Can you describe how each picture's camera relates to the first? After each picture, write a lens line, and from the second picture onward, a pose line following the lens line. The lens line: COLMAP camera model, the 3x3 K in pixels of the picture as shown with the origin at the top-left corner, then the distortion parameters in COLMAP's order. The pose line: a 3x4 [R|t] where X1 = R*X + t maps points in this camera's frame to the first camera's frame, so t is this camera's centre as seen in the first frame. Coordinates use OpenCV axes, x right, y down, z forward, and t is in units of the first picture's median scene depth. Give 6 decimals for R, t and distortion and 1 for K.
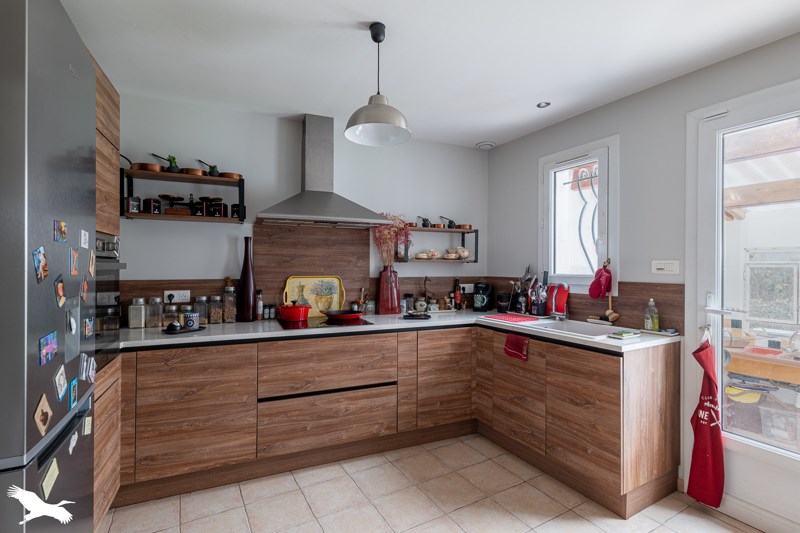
lens RADIAL K [[380.5, 0, 400.5], [0, 380.5, 264.2], [0, 0, 1]] dist [-0.002938, -0.000164]
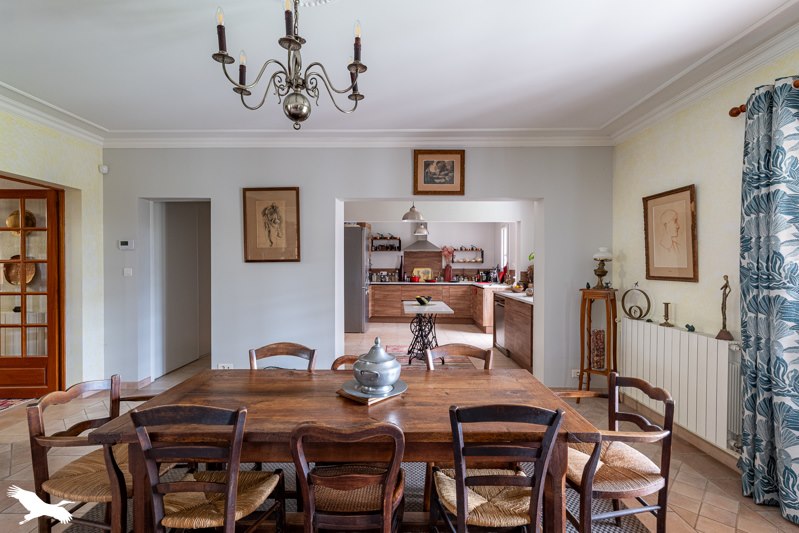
lens RADIAL K [[380.0, 0, 402.2], [0, 380.0, 266.8], [0, 0, 1]] dist [-0.002938, -0.000164]
pose [[0.872871, 0.003418, -0.487939, 1.162143], [0.003865, 0.999896, 0.013918, -0.021008], [0.487936, -0.014034, 0.872767, -1.801733]]
